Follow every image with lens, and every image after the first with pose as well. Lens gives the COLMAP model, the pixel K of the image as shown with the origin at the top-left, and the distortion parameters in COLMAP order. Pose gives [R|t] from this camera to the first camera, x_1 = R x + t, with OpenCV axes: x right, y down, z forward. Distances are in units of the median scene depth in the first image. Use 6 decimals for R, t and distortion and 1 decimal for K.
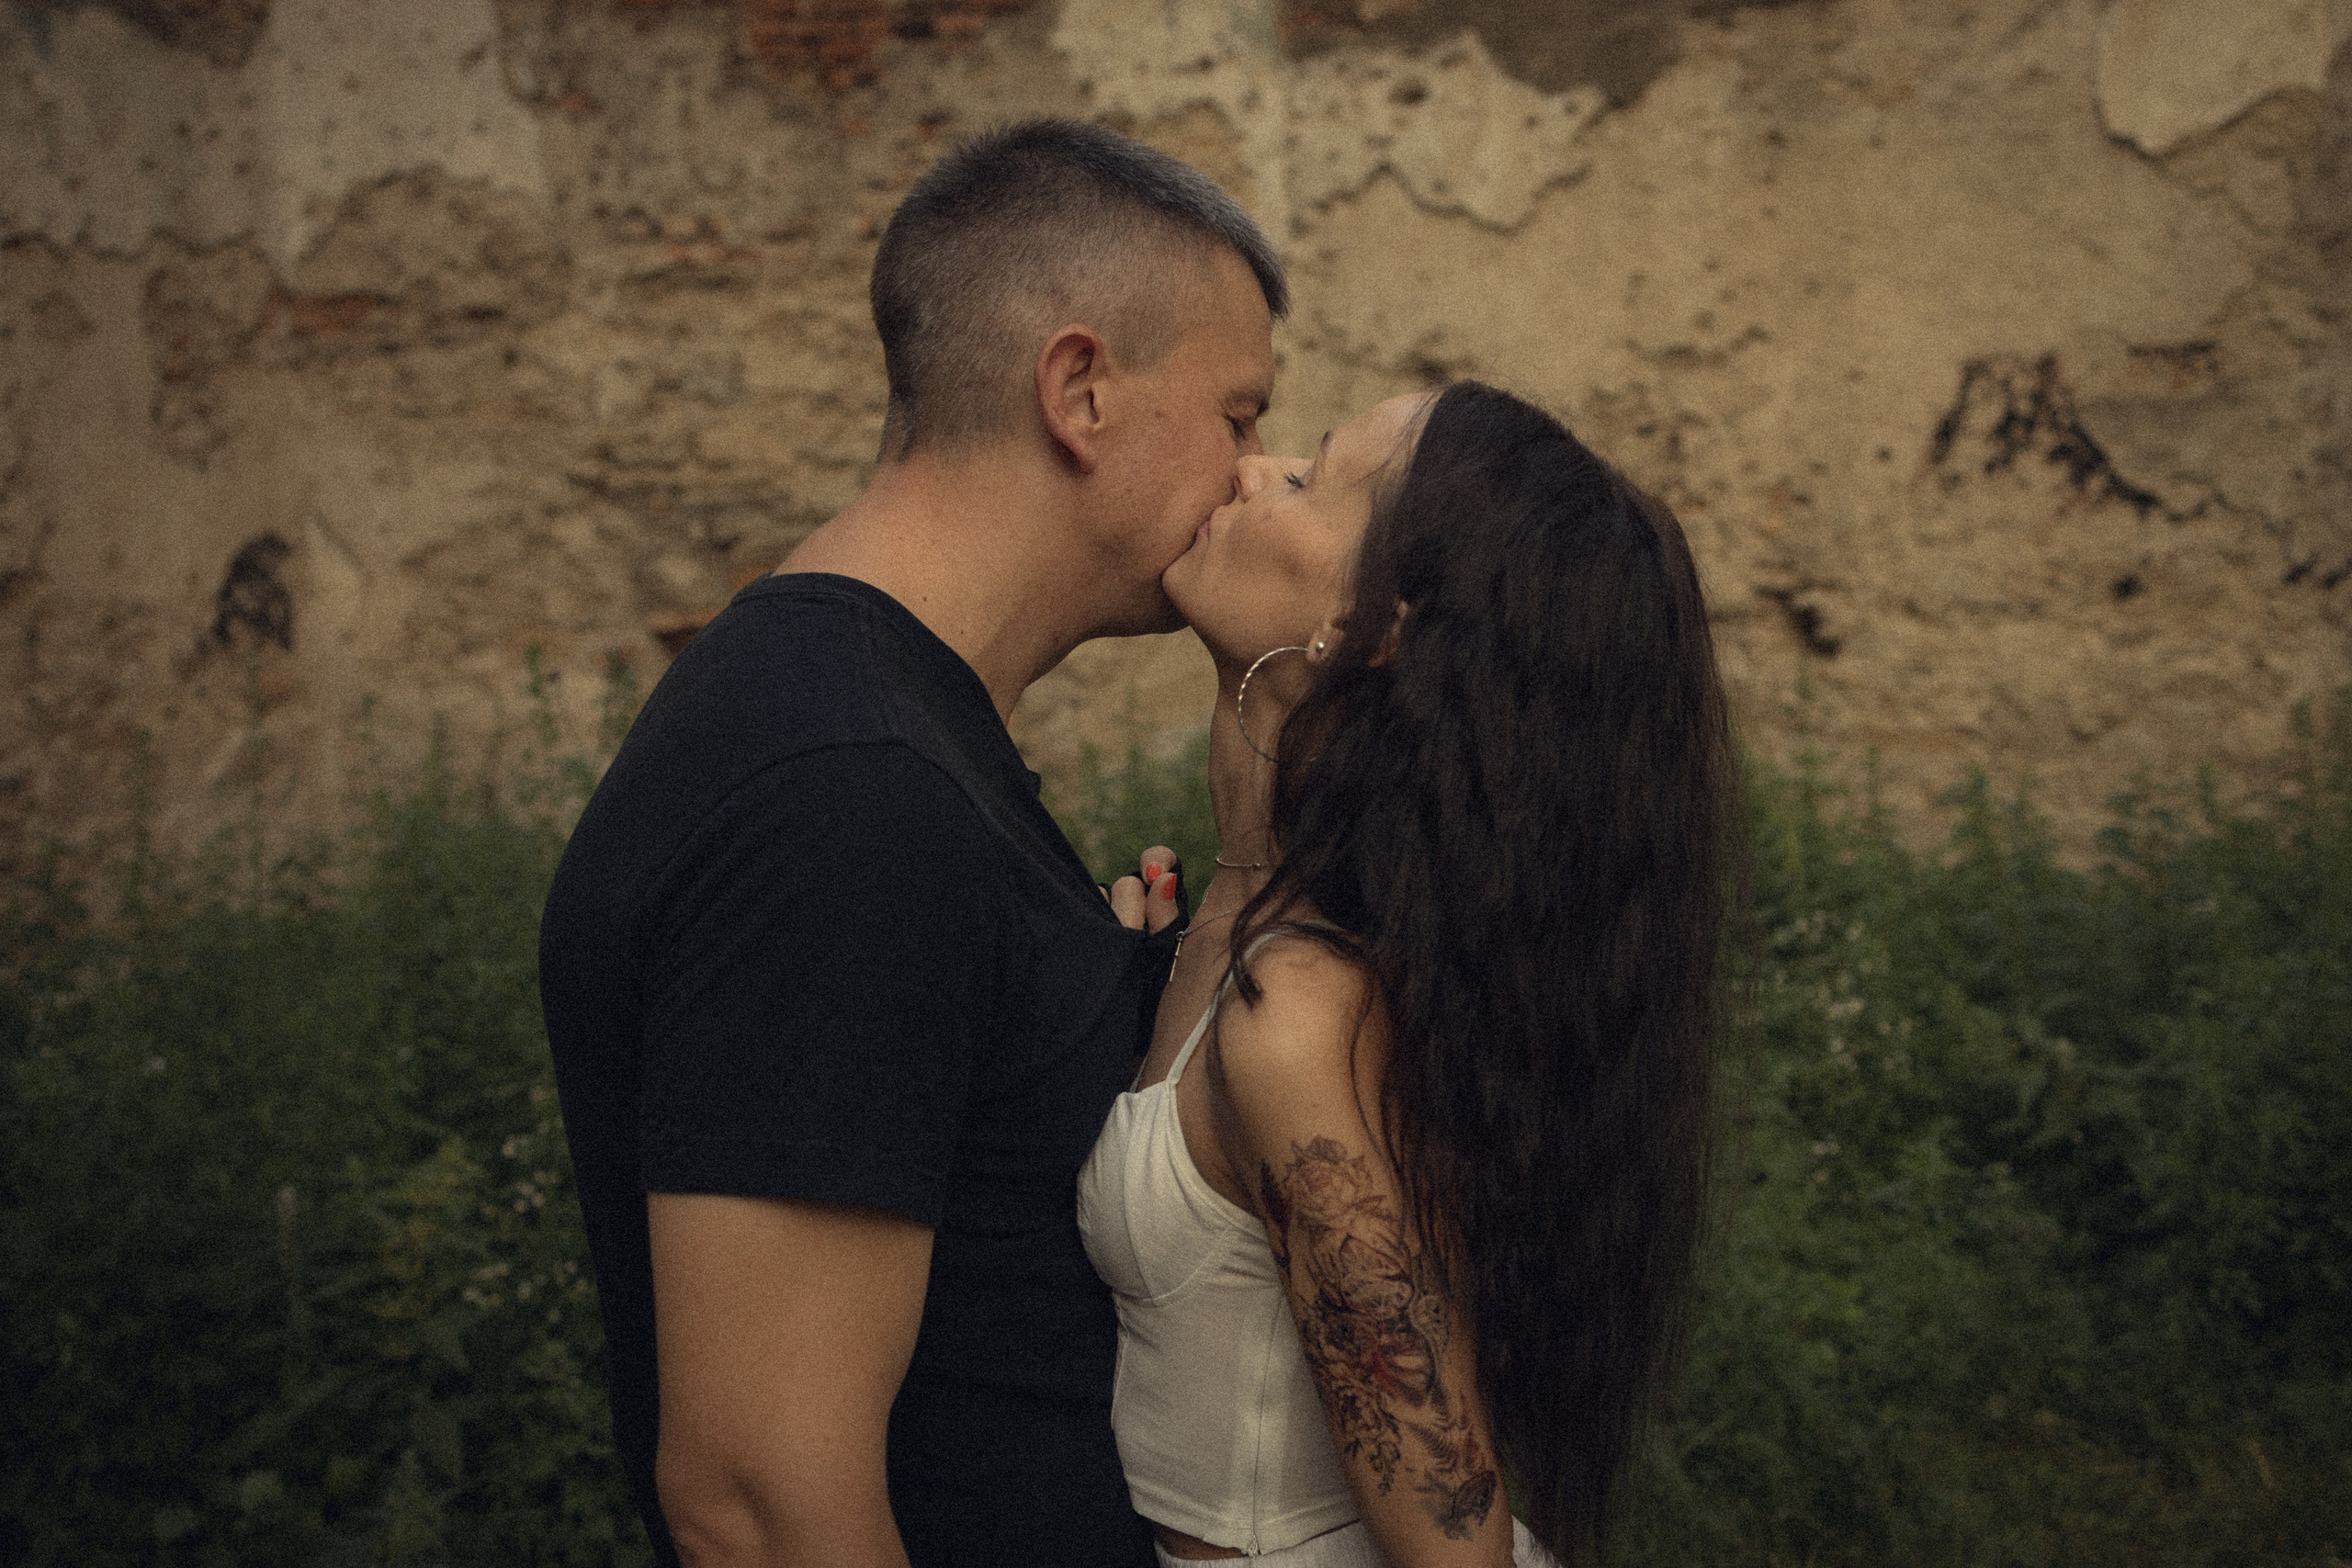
lens RADIAL K [[2237.0, 0, 1183.7], [0, 2237.0, 774.6], [0, 0, 1]] dist [-0.024121, 0.000000]
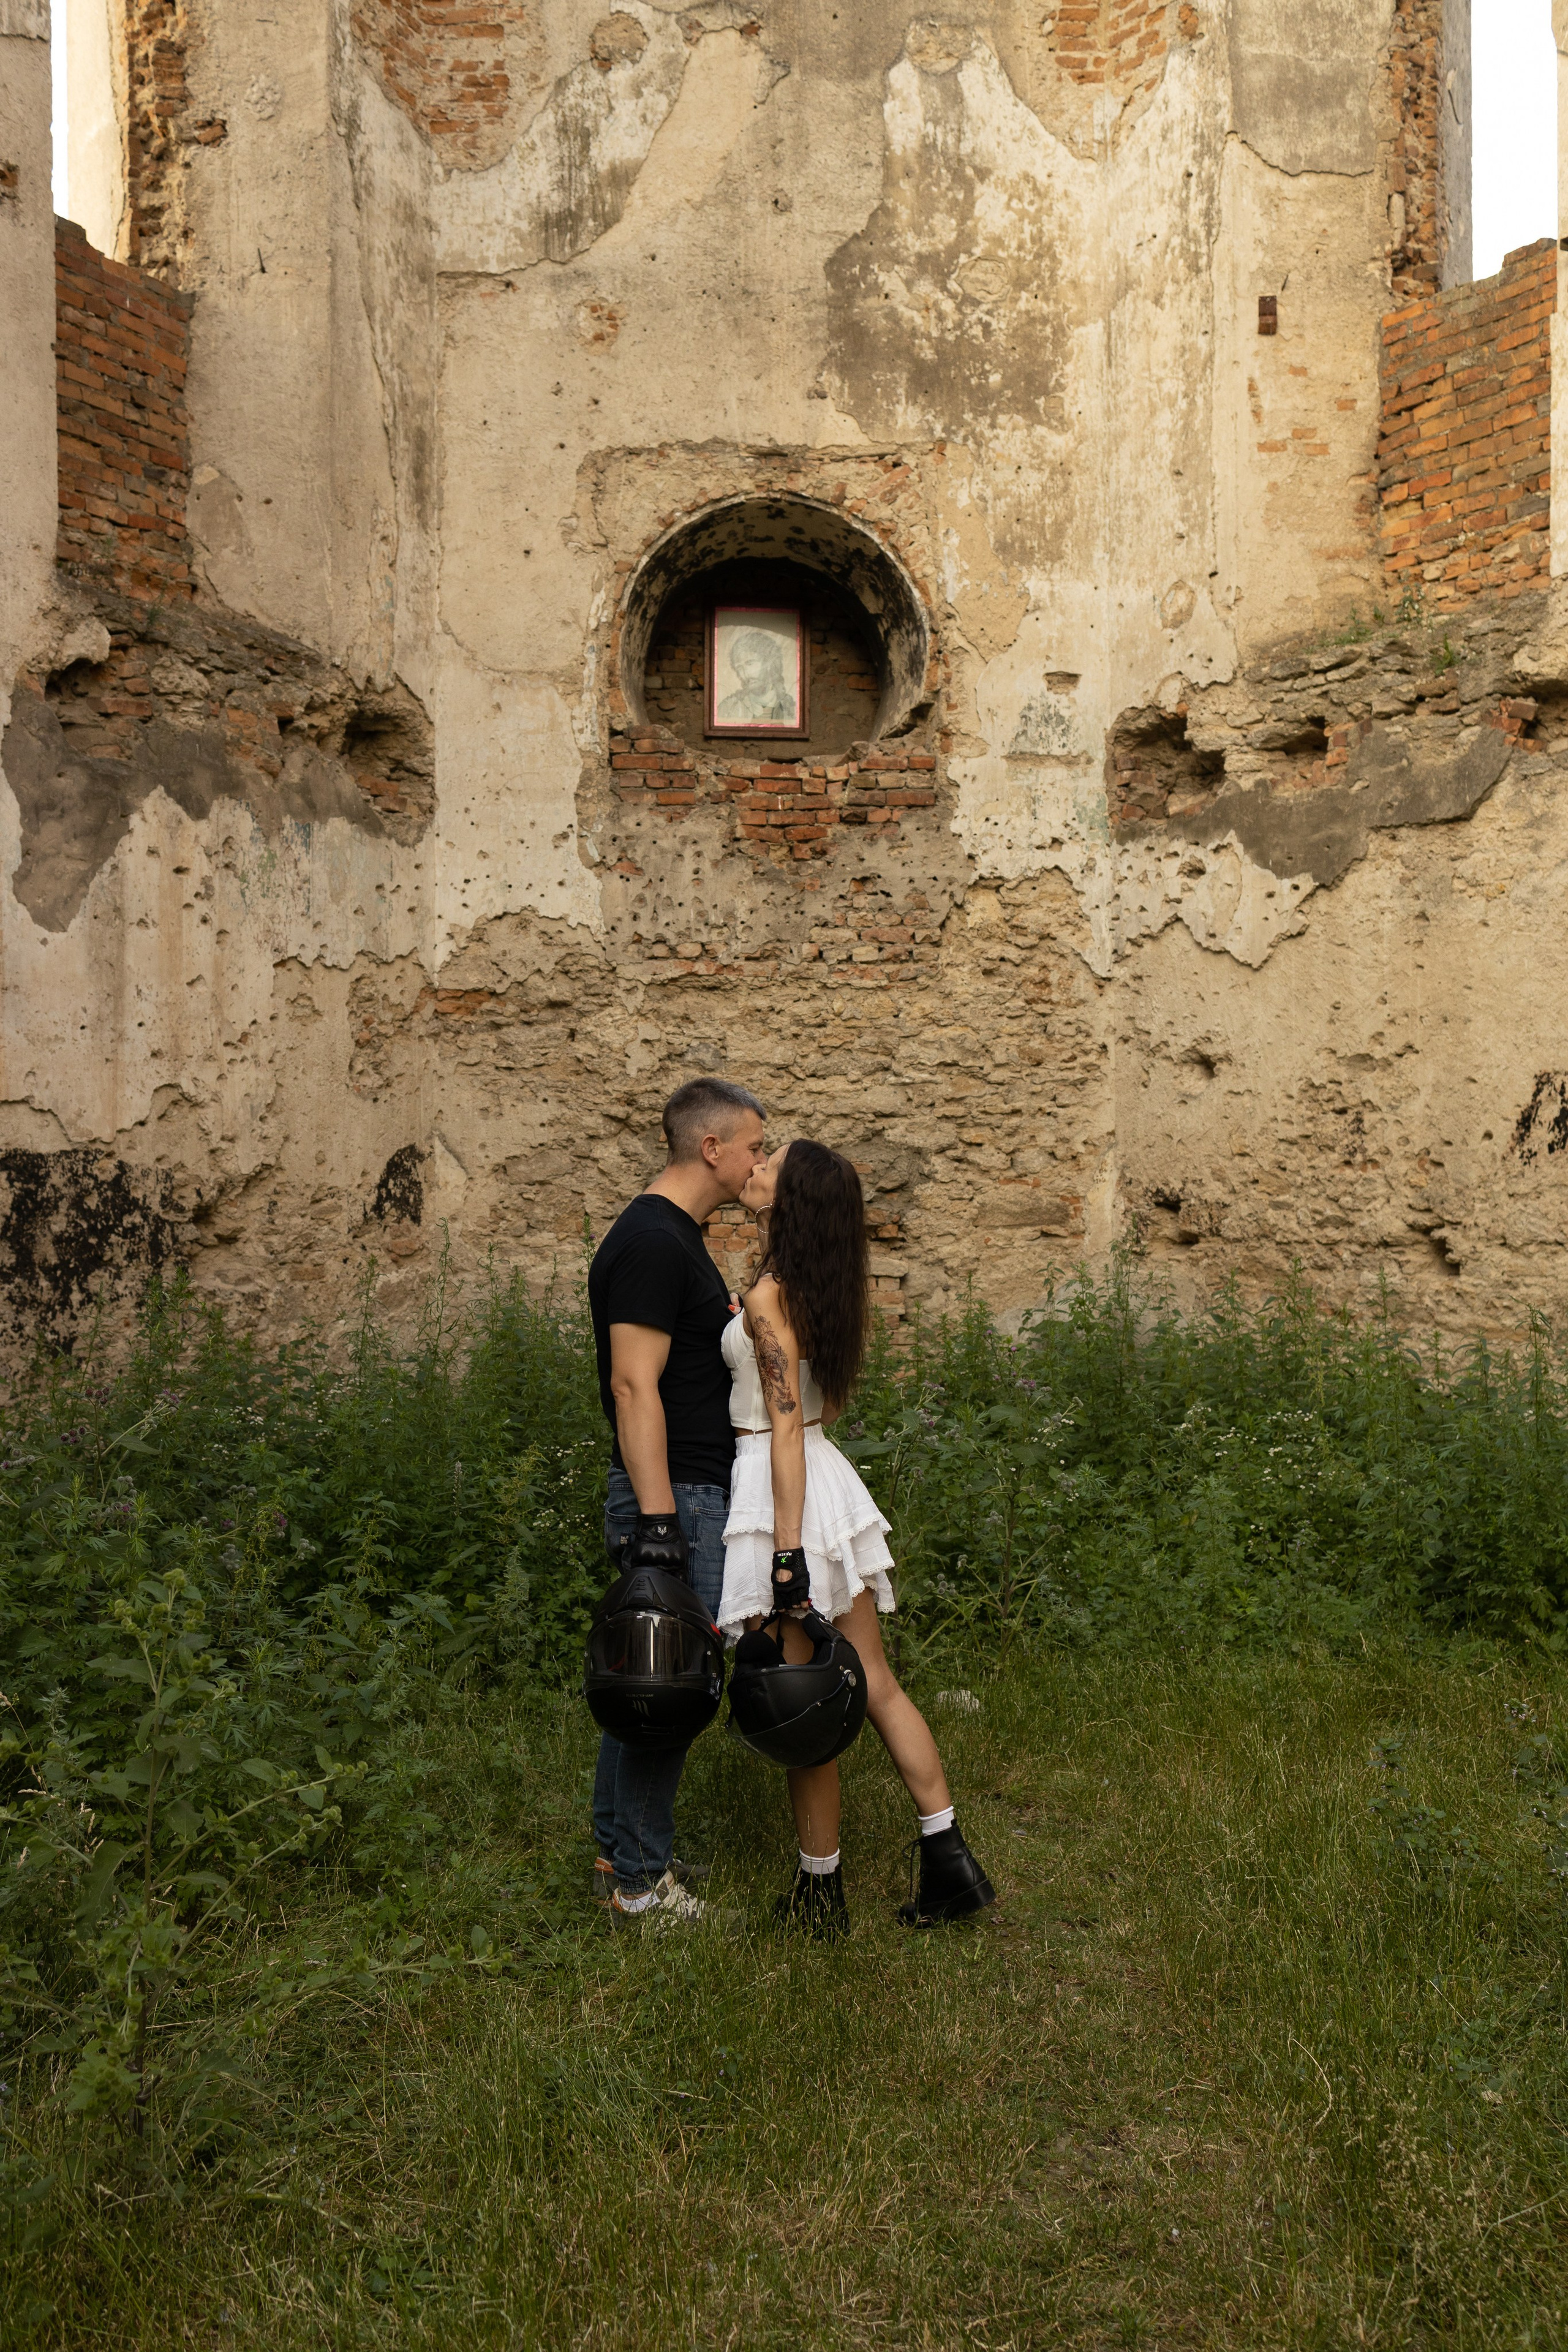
lens RADIAL K [[2237.2, 0, 780.8], [0, 2237.2, 1177.2], [0, 0, 1]] dist [-0.024121, 0.000000]
pose [[0.981818, 0.039938, -0.185578, 0.121304], [-0.057760, 0.994115, -0.091646, 0.038392], [0.180825, 0.100699, 0.978346, -0.447316]]
